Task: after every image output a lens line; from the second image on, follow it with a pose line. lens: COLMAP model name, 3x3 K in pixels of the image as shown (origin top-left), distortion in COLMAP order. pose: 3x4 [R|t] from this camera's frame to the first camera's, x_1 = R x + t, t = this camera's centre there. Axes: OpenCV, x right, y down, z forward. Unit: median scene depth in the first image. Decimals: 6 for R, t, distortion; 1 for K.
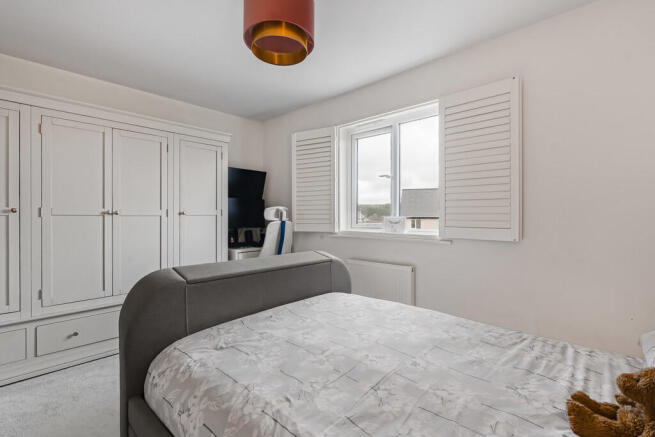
lens RADIAL K [[291.0, 0, 325.5], [0, 291.0, 221.7], [0, 0, 1]] dist [-0.001200, -0.000060]
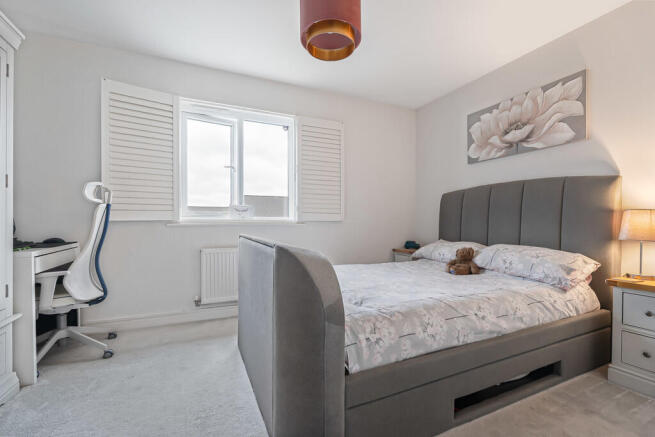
lens RADIAL K [[291.0, 0, 325.5], [0, 291.0, 221.7], [0, 0, 1]] dist [-0.001200, -0.000060]
pose [[0.389208, -0.002456, 0.921146, -0.778987], [0.017251, 0.999841, -0.004623, 0.067365], [-0.920988, 0.017690, 0.389189, 0.368556]]
